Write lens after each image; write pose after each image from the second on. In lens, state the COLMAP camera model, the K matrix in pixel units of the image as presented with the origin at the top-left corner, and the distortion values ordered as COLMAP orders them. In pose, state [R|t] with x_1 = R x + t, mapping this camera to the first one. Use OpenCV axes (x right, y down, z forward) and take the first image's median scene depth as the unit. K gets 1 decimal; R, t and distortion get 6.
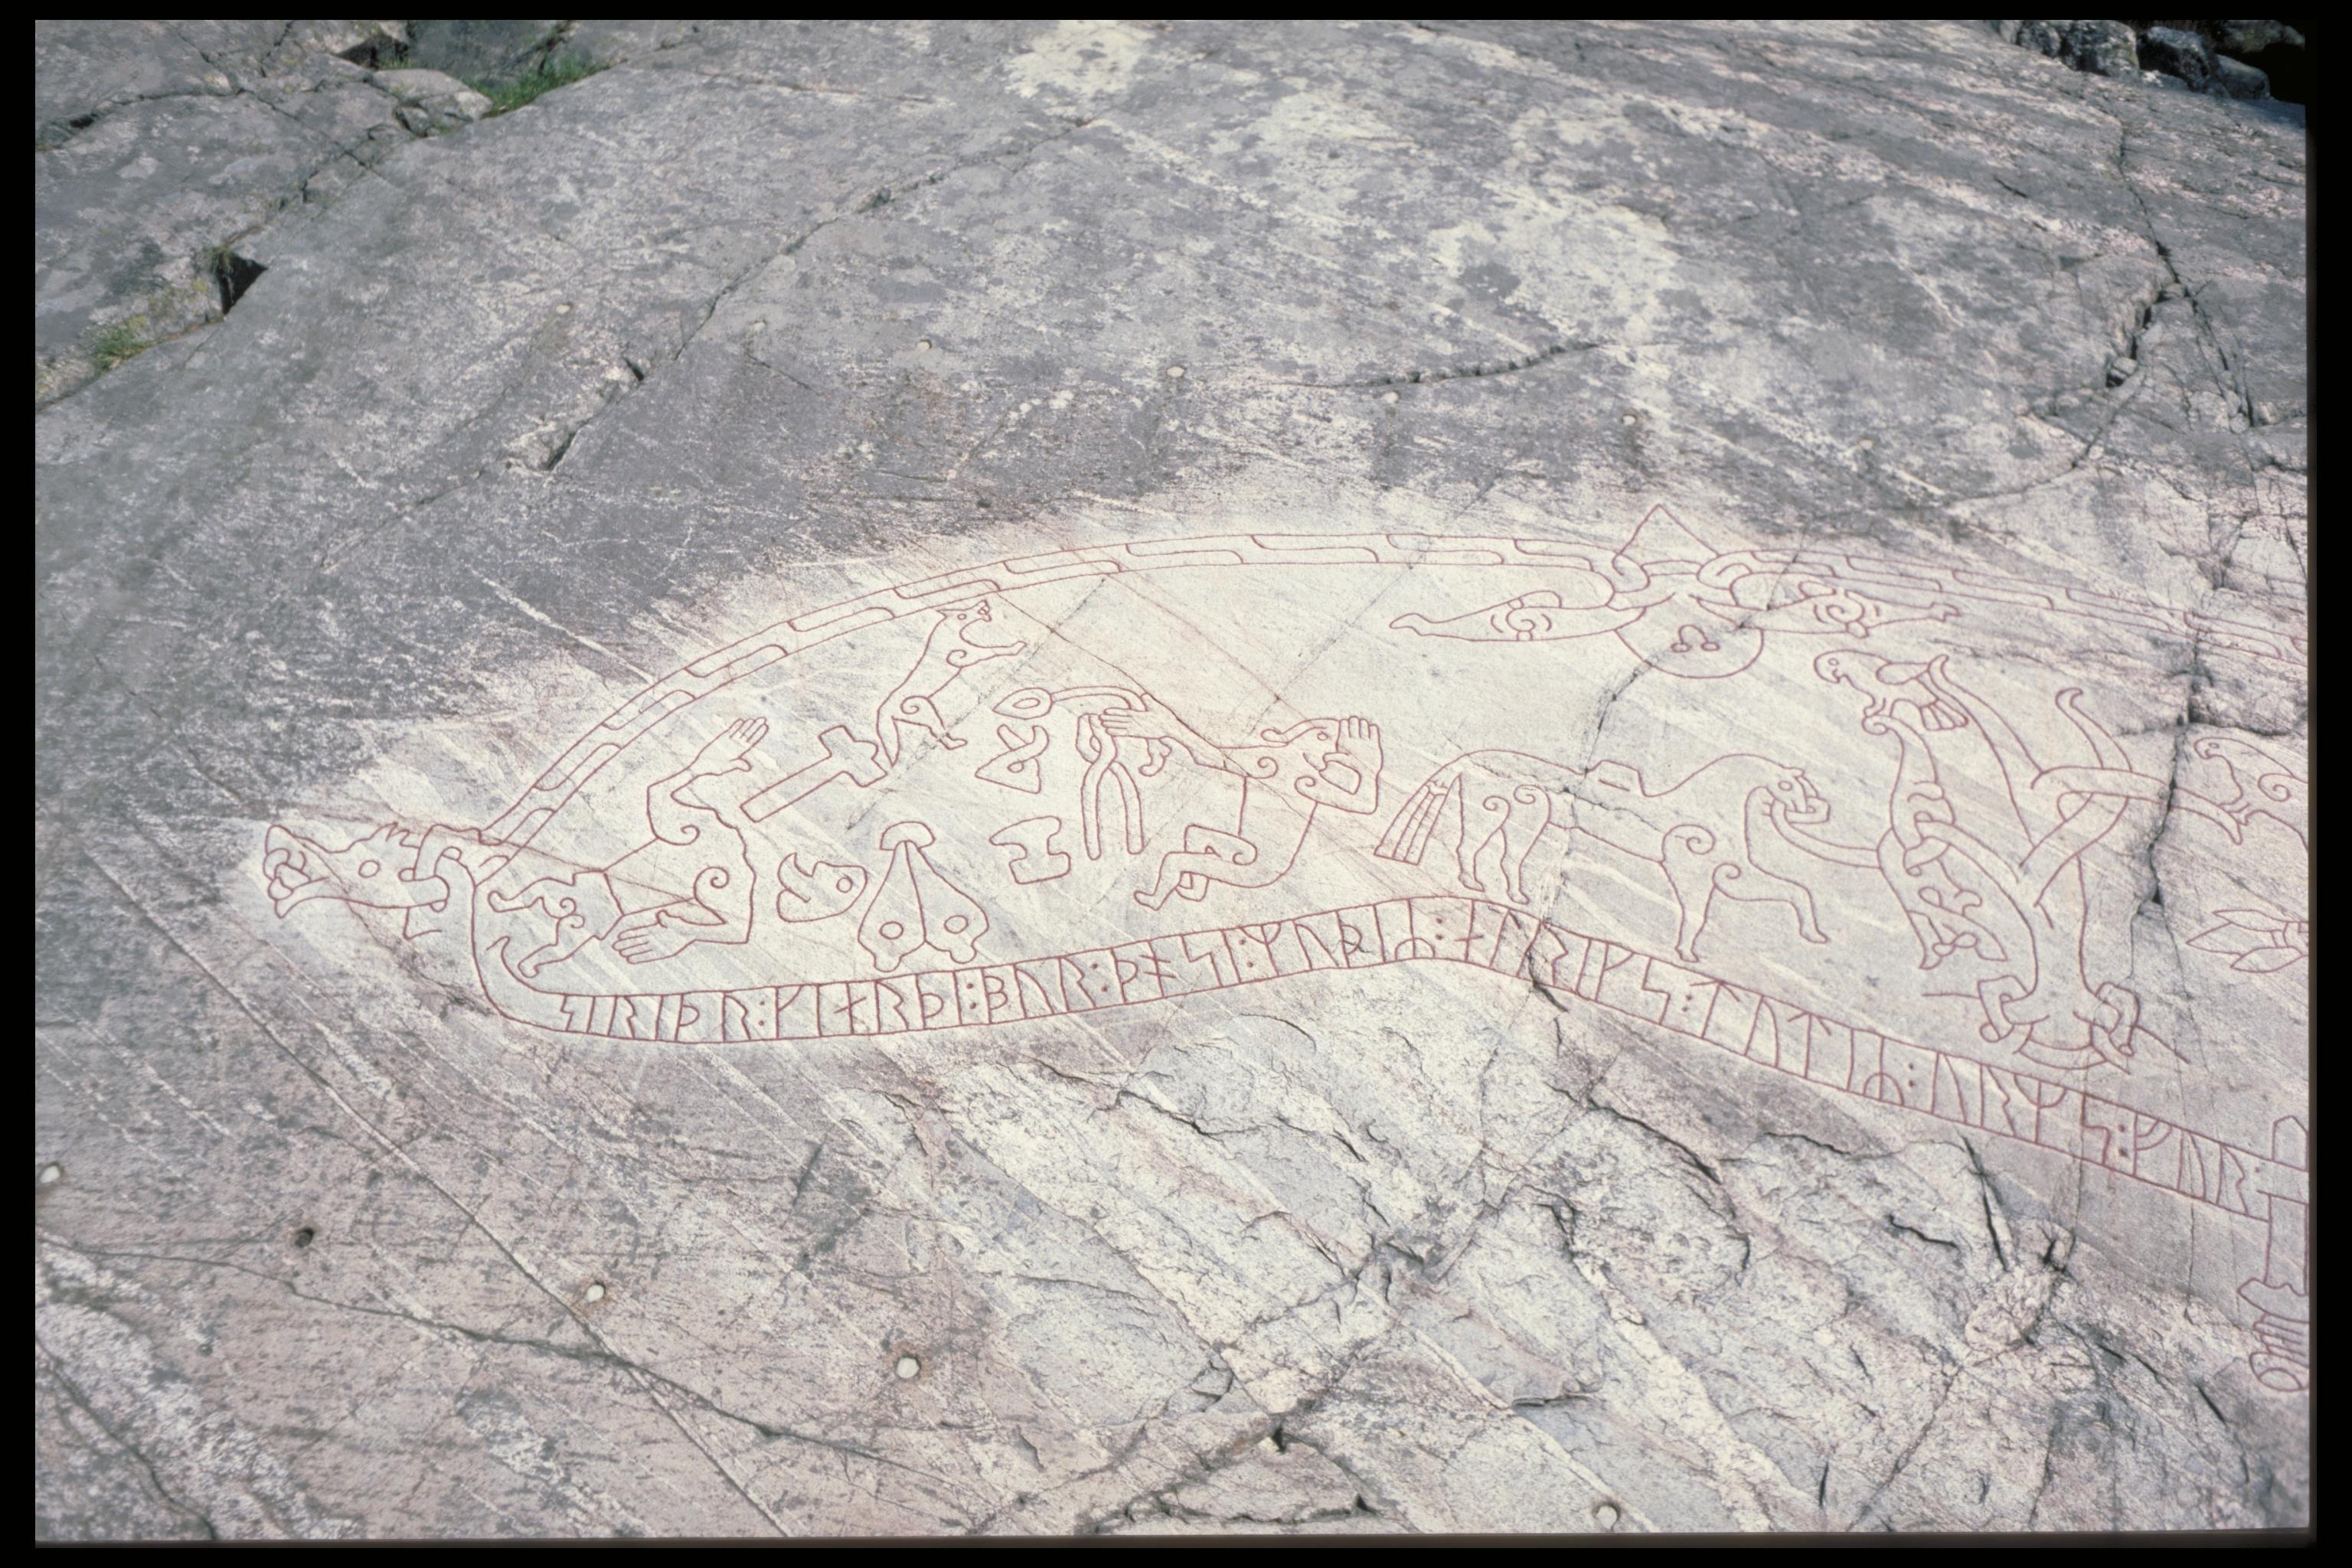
lens RADIAL K [[2360.8, 0, 1138.1], [0, 2360.8, 768.0], [0, 0, 1]] dist [-0.014405, -0.091051]
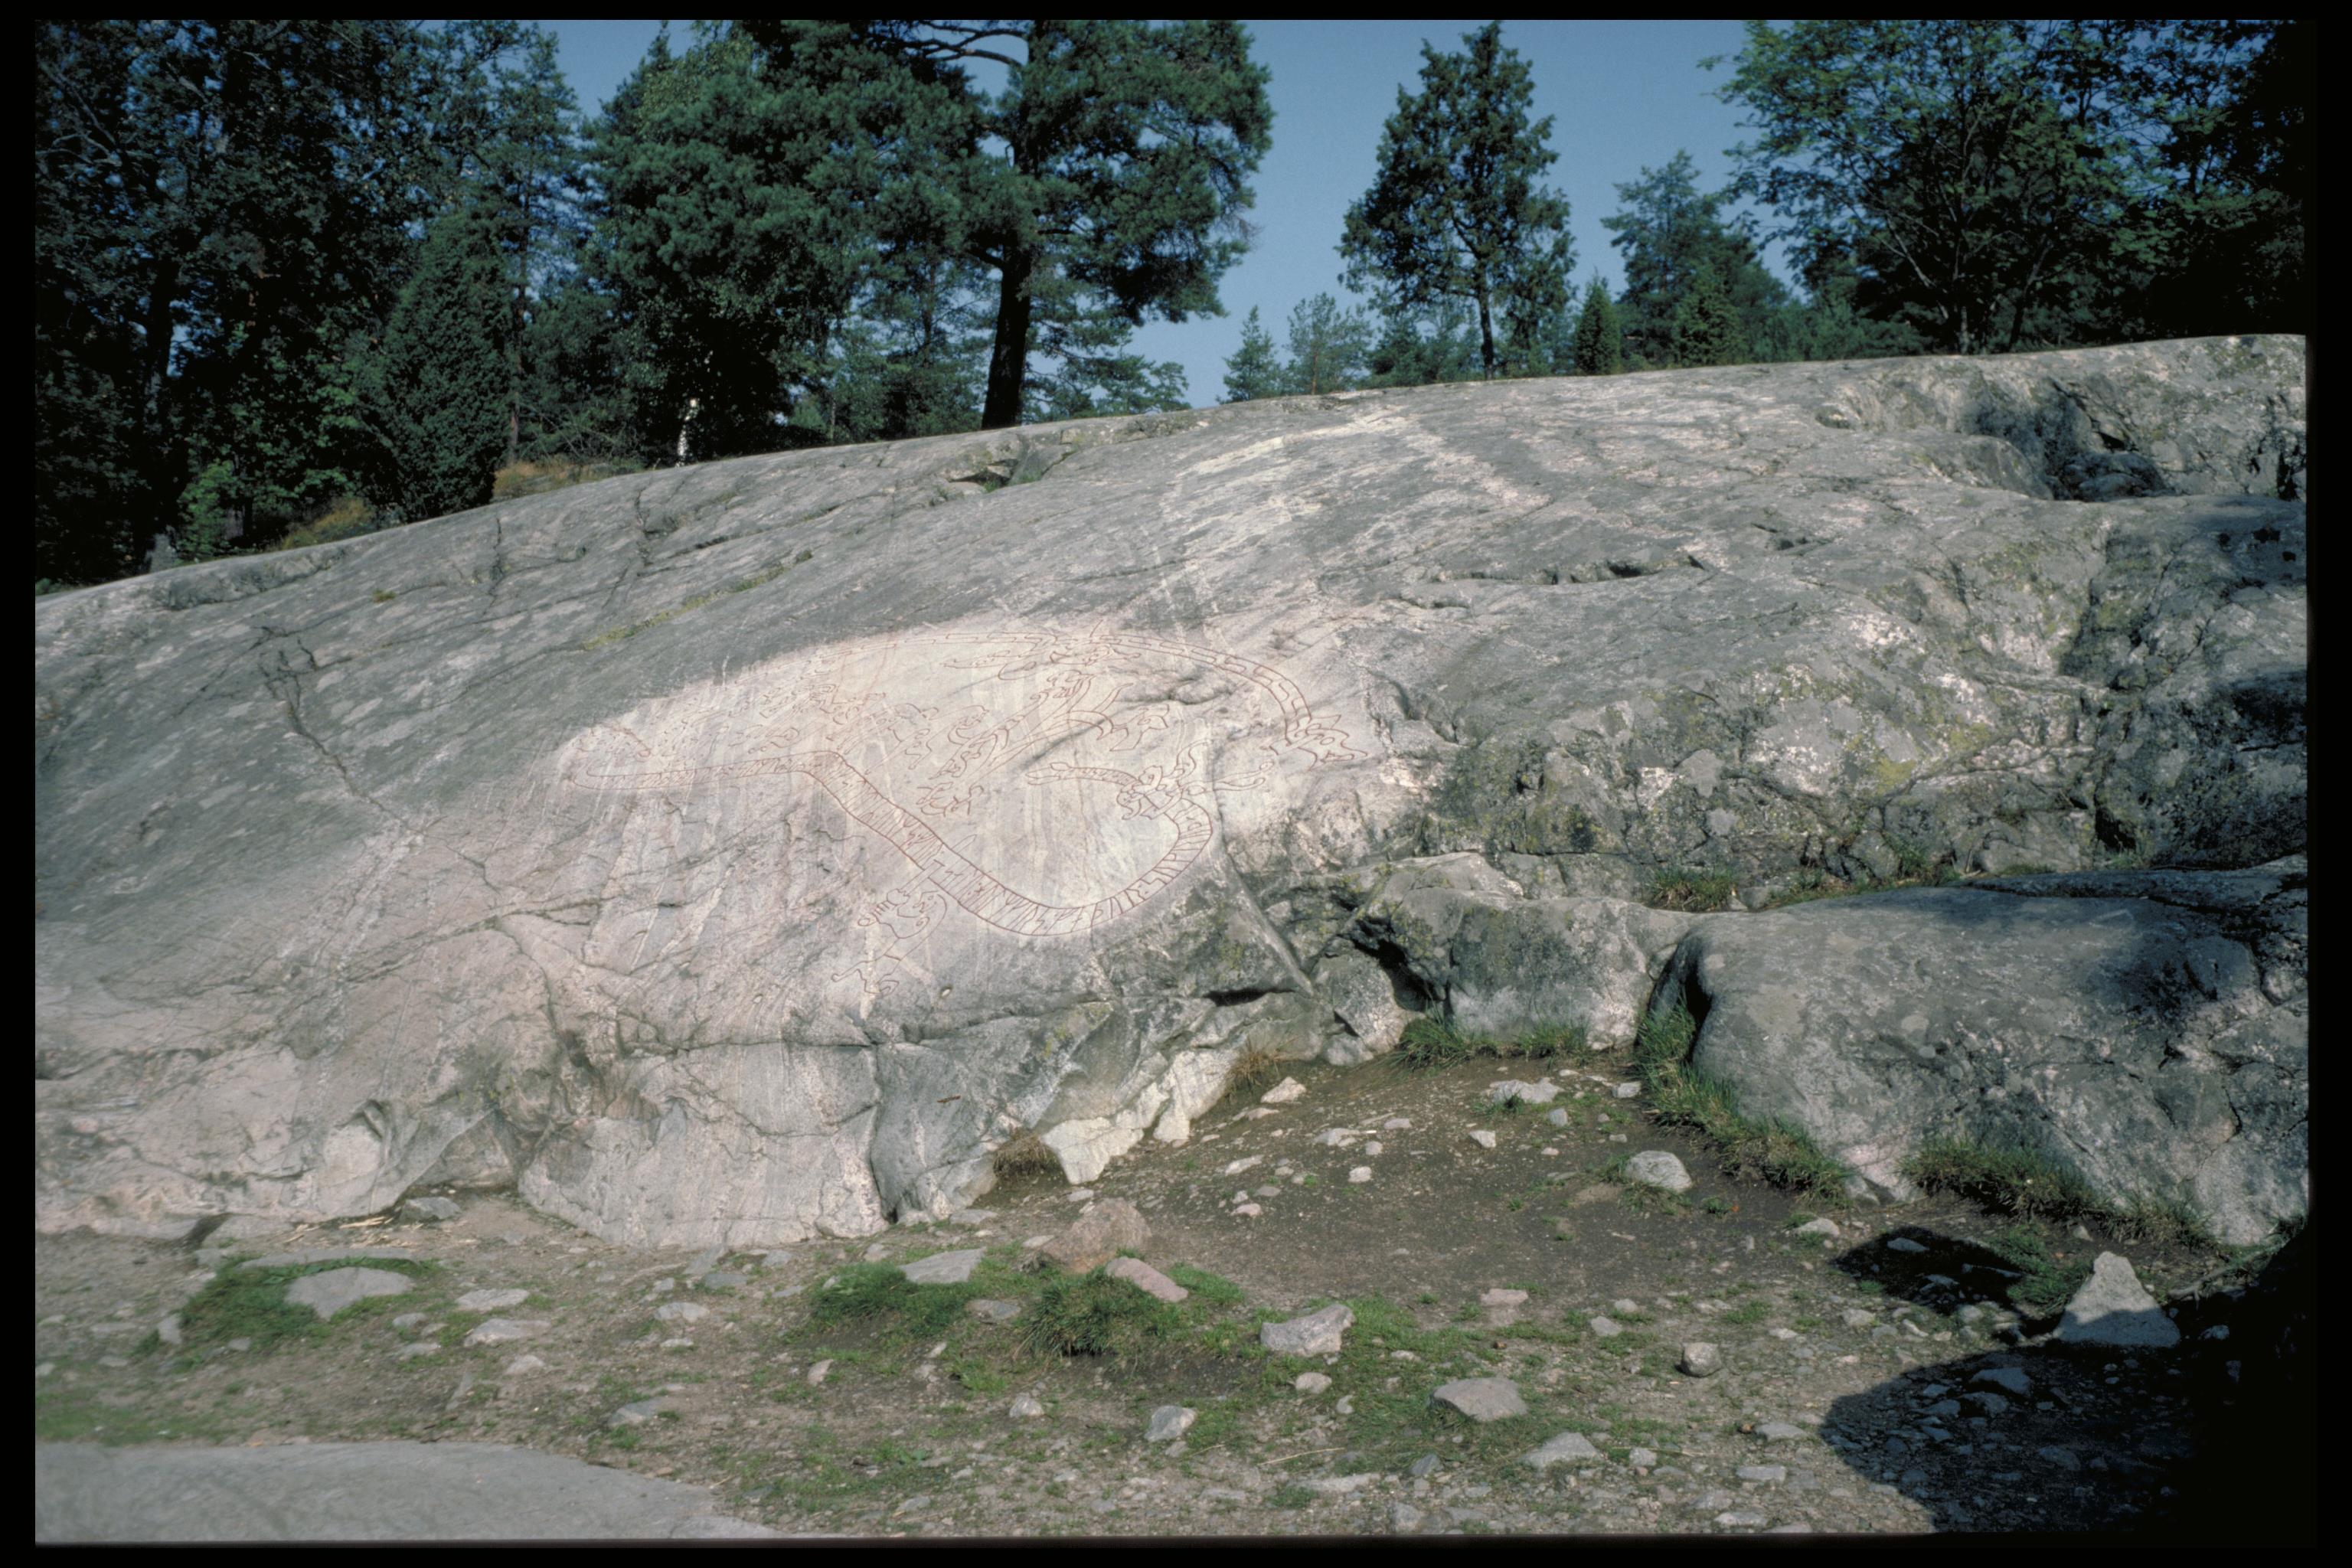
lens RADIAL K [[2364.8, 0, 1223.4], [0, 2364.8, 787.4], [0, 0, 1]] dist [-0.004854, -0.198188]
pose [[0.704969, 0.027813, -0.708692, 1.921363], [-0.215095, 0.960554, -0.176267, 0.389231], [0.675835, 0.276699, 0.683143, -0.233624]]
